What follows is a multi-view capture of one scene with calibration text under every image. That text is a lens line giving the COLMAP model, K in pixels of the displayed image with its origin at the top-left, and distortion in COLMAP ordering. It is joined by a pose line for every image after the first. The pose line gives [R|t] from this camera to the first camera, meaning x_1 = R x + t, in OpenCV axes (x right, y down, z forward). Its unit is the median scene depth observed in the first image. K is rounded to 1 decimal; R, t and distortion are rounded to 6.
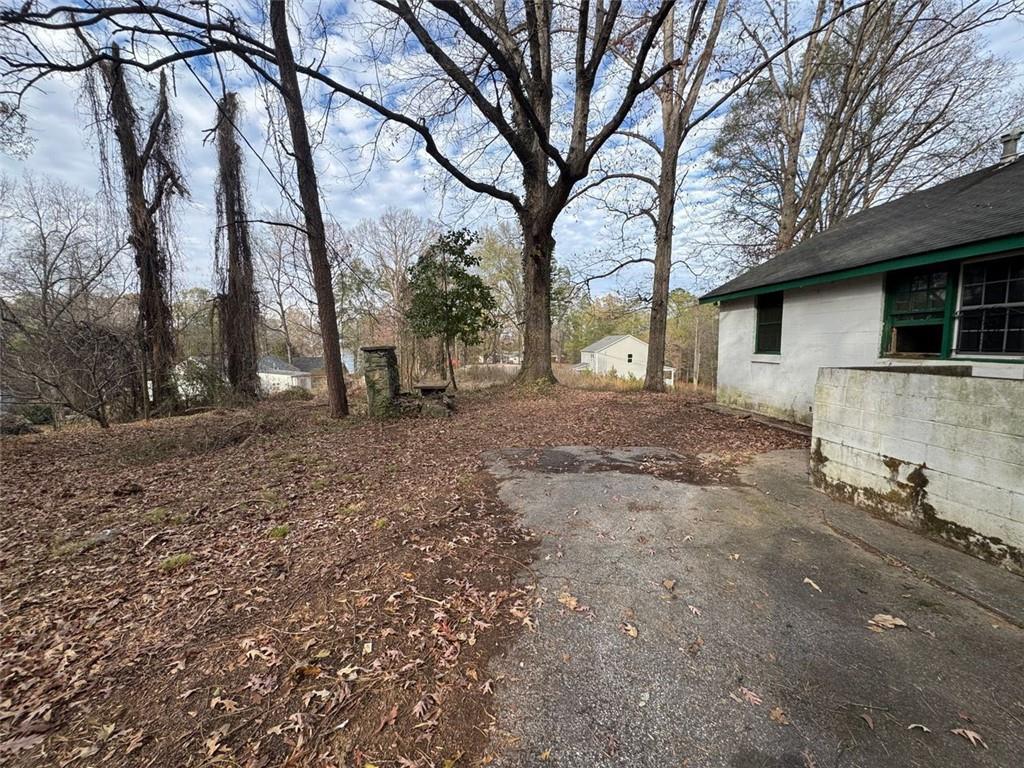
lens RADIAL K [[412.3, 0, 513.2], [0, 412.3, 383.6], [0, 0, 1]] dist [-0.000988, -0.000010]
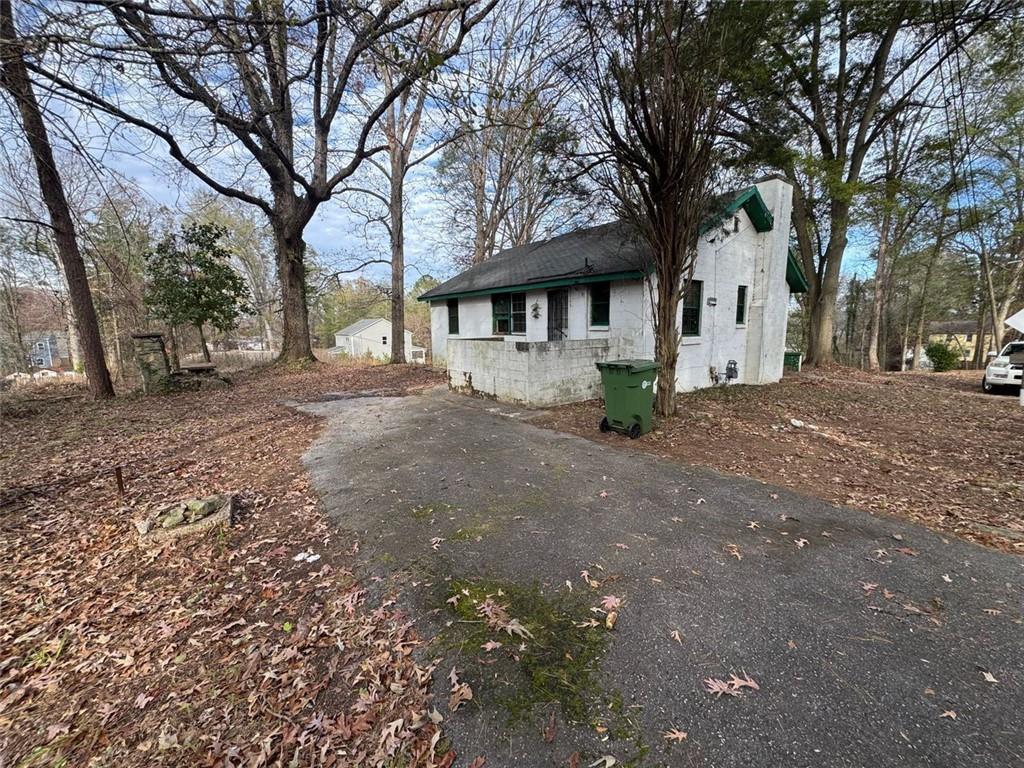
lens RADIAL K [[412.3, 0, 513.2], [0, 412.3, 383.6], [0, 0, 1]] dist [-0.000988, -0.000010]
pose [[0.842552, -0.080310, 0.532594, -0.065584], [0.057995, 0.996600, 0.058530, 0.030462], [-0.535483, -0.018427, 0.844345, -0.376234]]
